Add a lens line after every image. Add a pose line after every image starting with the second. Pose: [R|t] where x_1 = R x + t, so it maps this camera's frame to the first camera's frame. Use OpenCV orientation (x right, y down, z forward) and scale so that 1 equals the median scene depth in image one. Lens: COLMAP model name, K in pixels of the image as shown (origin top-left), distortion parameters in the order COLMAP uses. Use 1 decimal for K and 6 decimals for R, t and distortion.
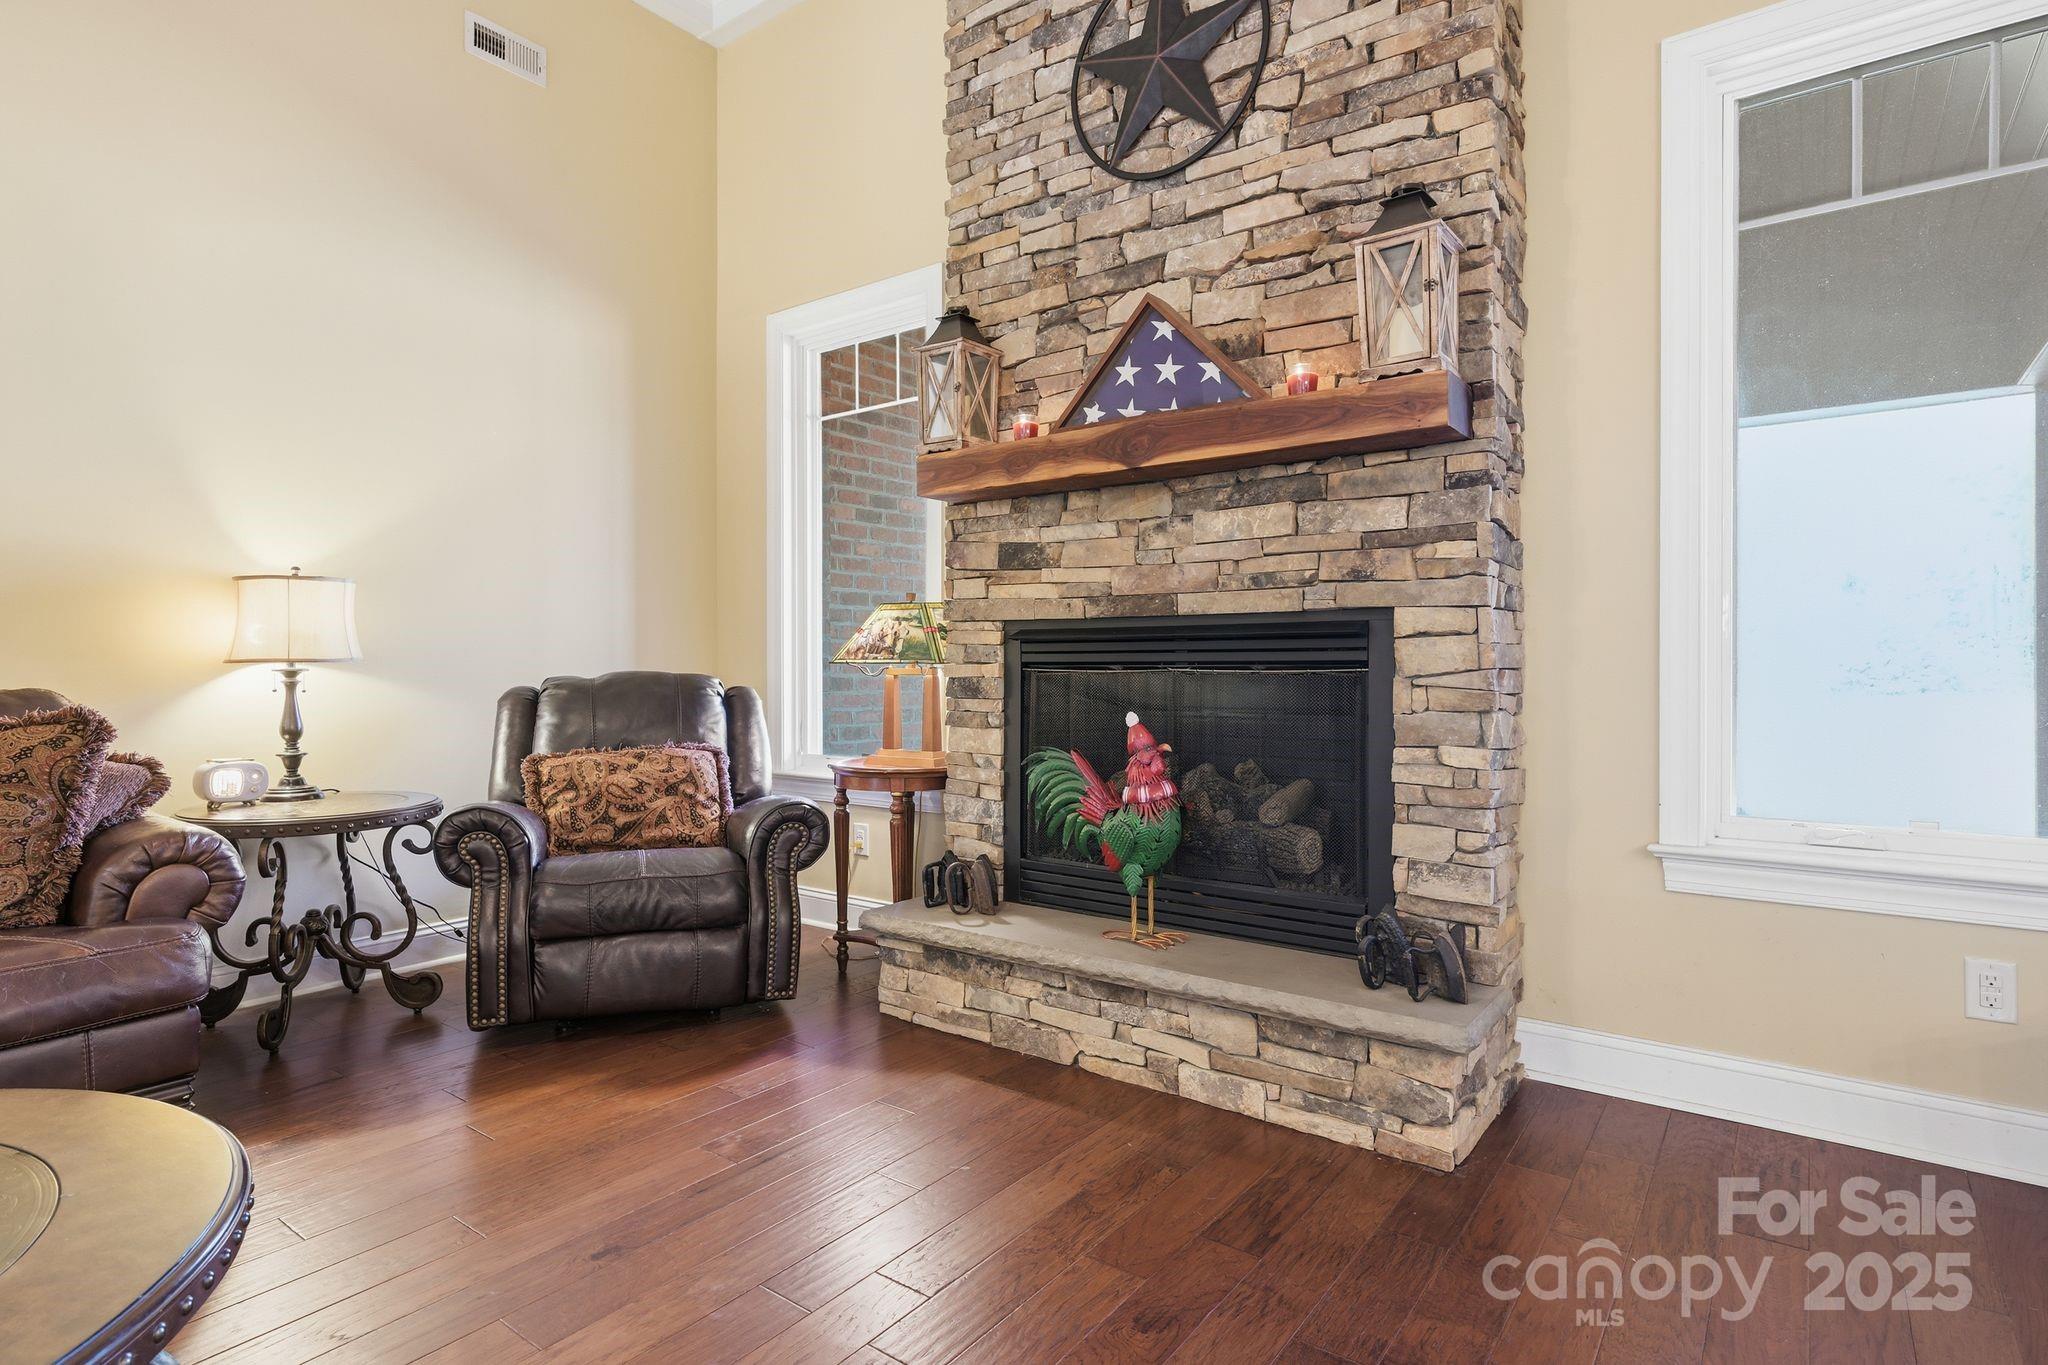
lens RADIAL K [[1076.5, 0, 1025.4], [0, 1076.5, 670.5], [0, 0, 1]] dist [-0.001000, 0.001146]
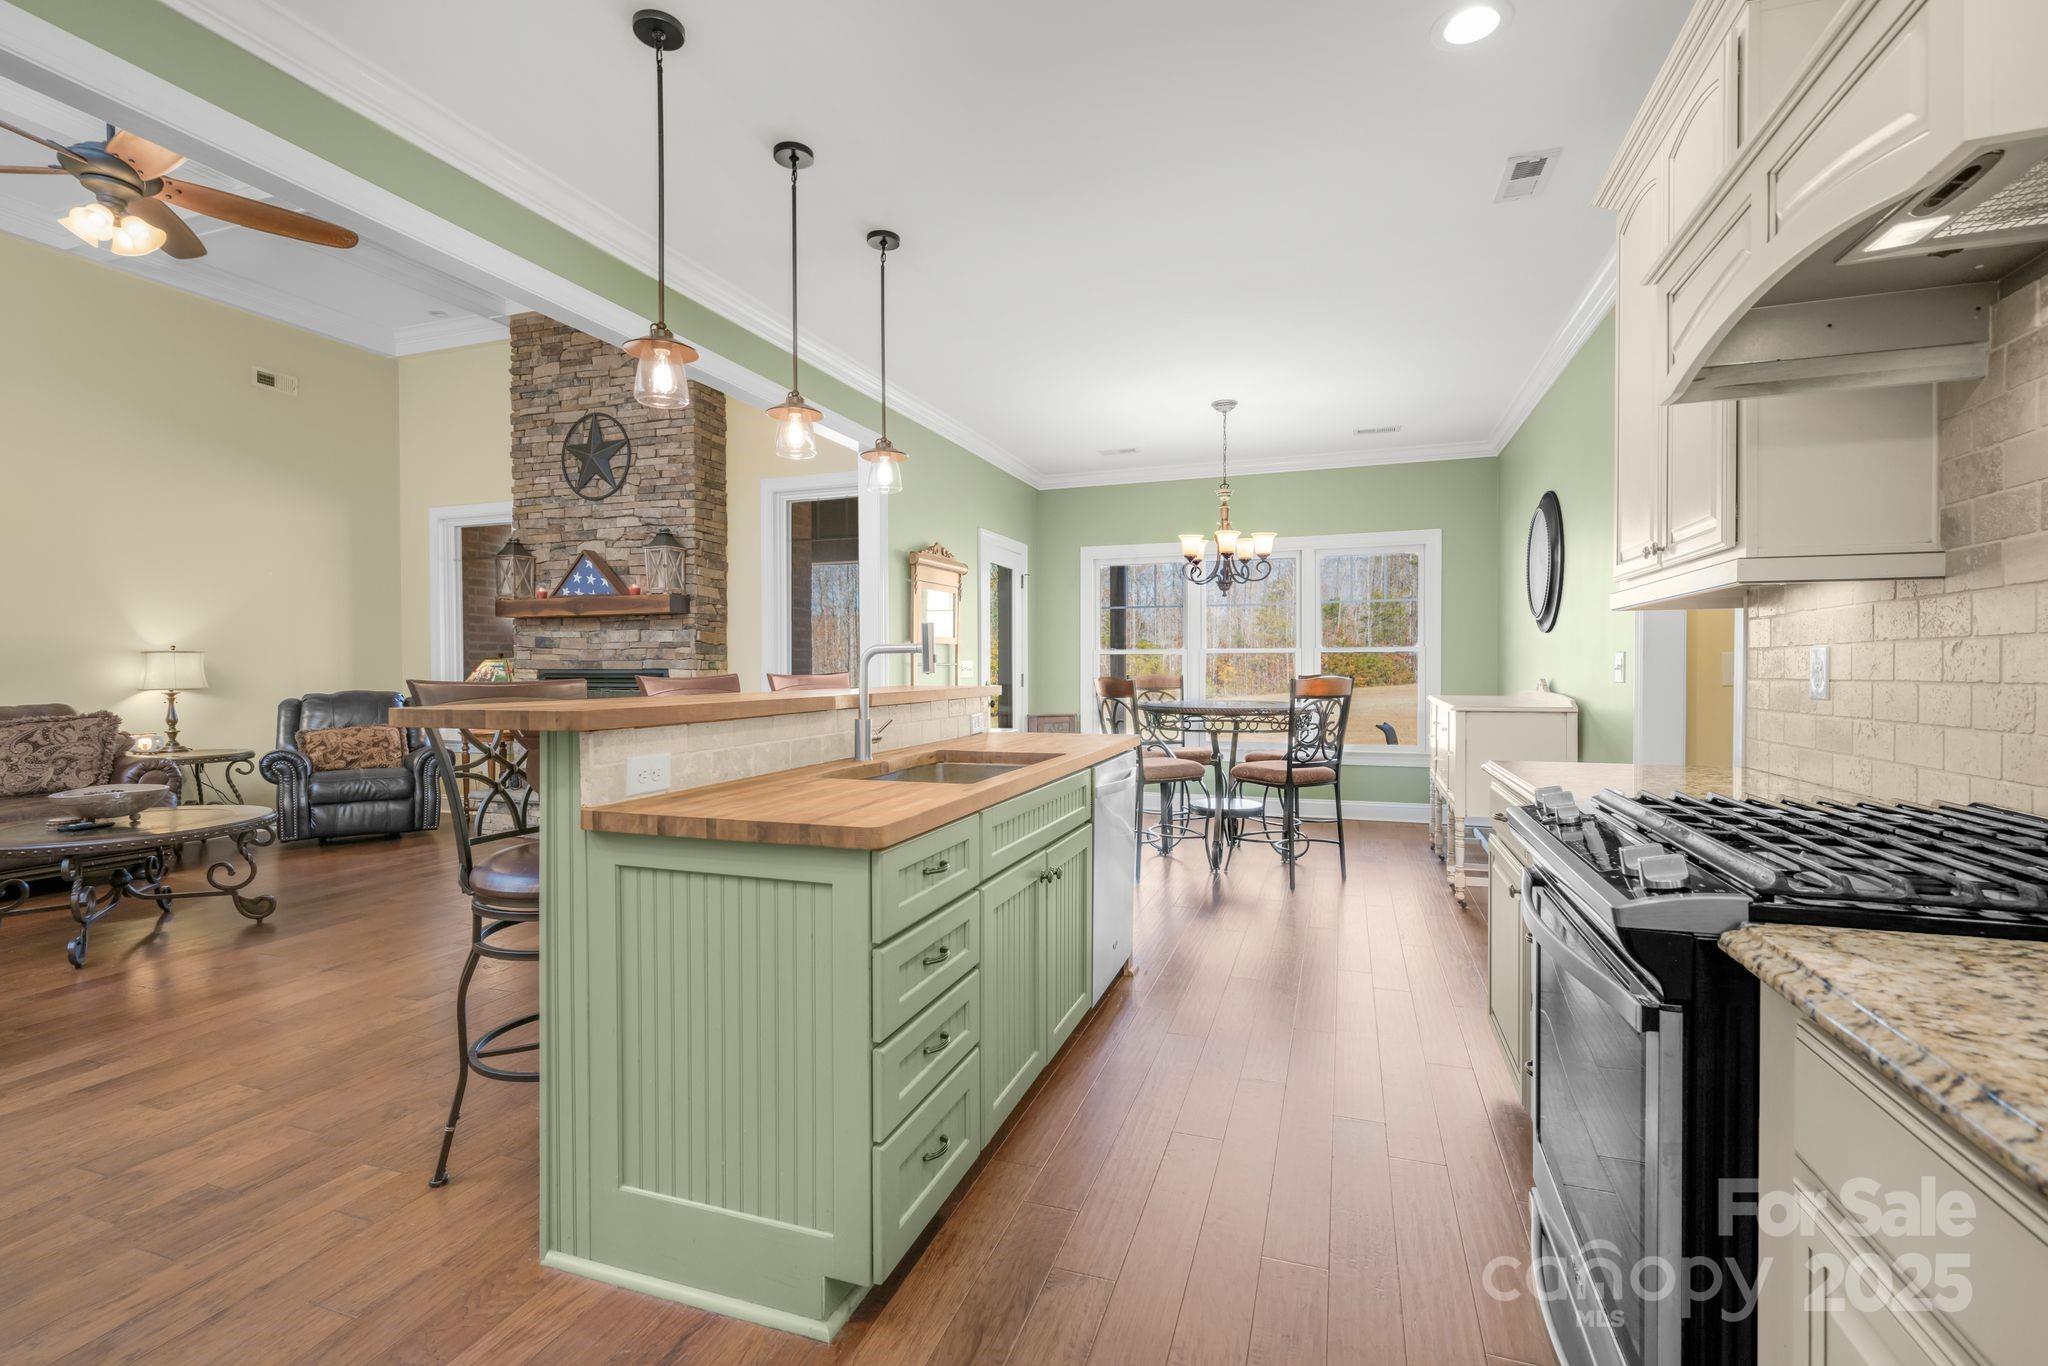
lens RADIAL K [[926.1, 0, 1038.6], [0, 926.1, 679.6], [0, 0, 1]] dist [-0.000180, 0.000996]
pose [[0.952754, -0.005920, 0.303685, 0.473377], [0.002761, 0.999938, 0.010831, -0.048099], [-0.303730, -0.009481, 0.952711, -1.481156]]
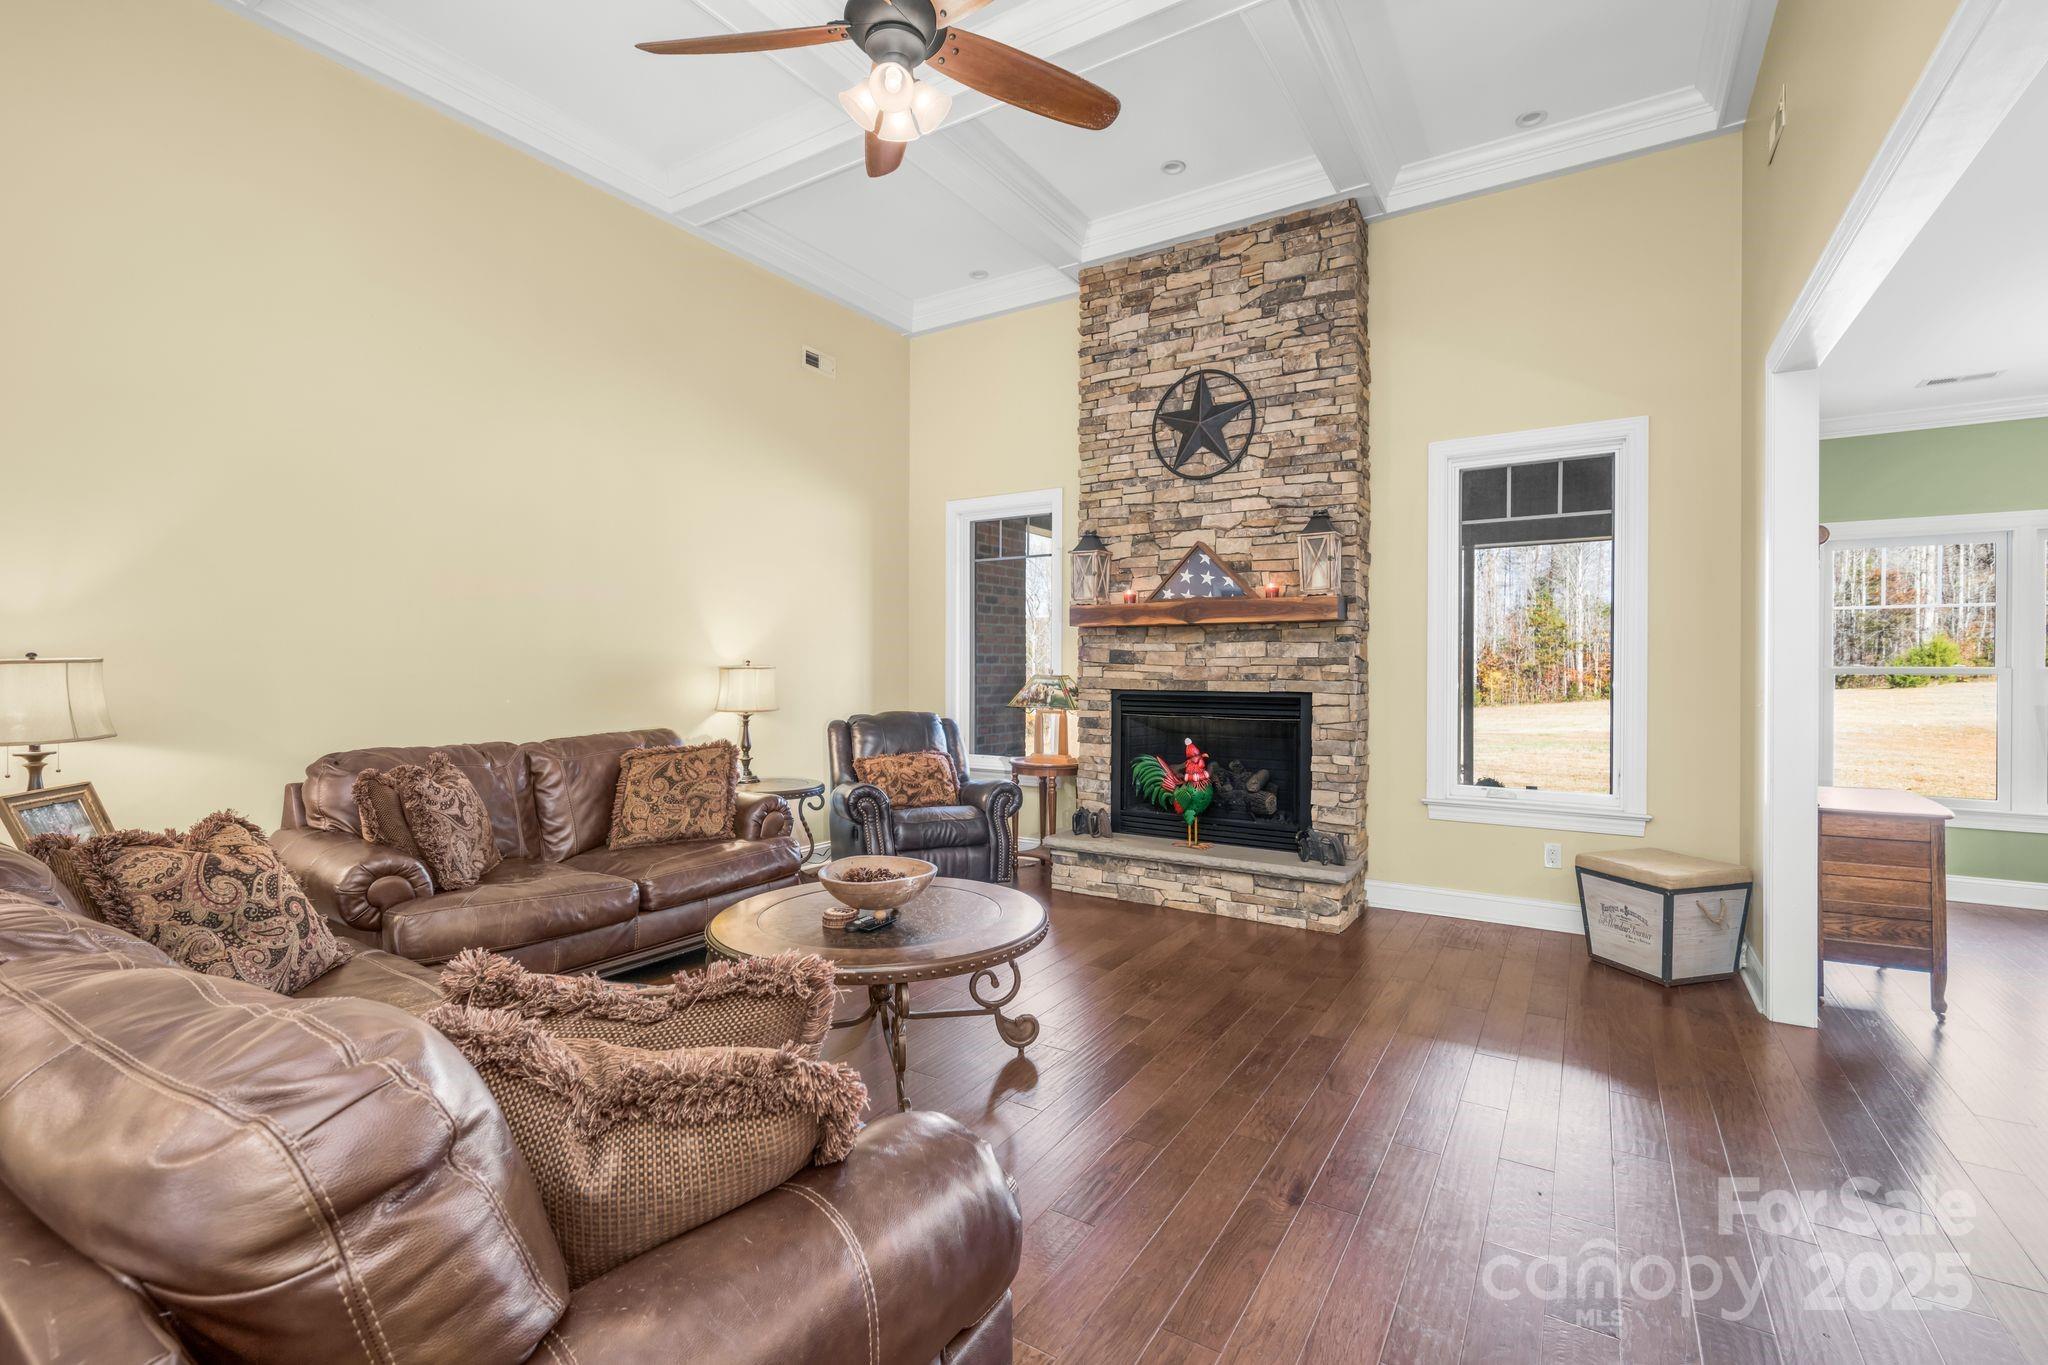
lens RADIAL K [[926.1, 0, 1026.6], [0, 926.1, 668.6], [0, 0, 1]] dist [-0.000180, 0.000996]
pose [[0.996758, 0.004421, 0.080340, -0.354120], [-0.004253, 0.999988, -0.002265, -0.090098], [-0.080349, 0.001916, 0.996765, -0.762326]]
